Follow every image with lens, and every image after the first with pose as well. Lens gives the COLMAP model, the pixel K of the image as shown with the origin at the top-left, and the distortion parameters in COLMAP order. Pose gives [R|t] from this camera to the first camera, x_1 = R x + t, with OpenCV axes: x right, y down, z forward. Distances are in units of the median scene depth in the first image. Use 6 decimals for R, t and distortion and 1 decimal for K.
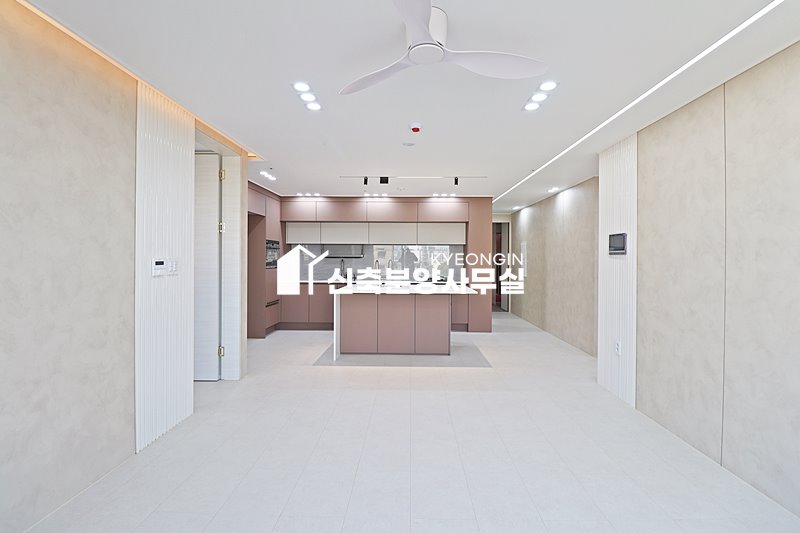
lens RADIAL K [[370.0, 0, 401.8], [0, 370.0, 260.7], [0, 0, 1]] dist [-0.007719, -0.009491]
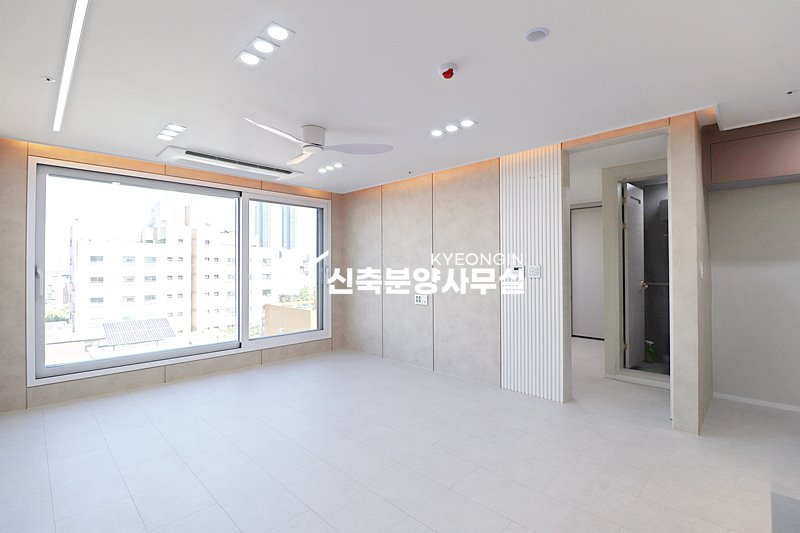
lens RADIAL K [[370.0, 0, 406.4], [0, 370.0, 263.7], [0, 0, 1]] dist [-0.007719, -0.009491]
pose [[-0.677665, -0.010114, -0.735301, 0.378490], [-0.001446, 0.999922, -0.012421, 0.002957], [0.735369, -0.007354, -0.677627, 0.904708]]
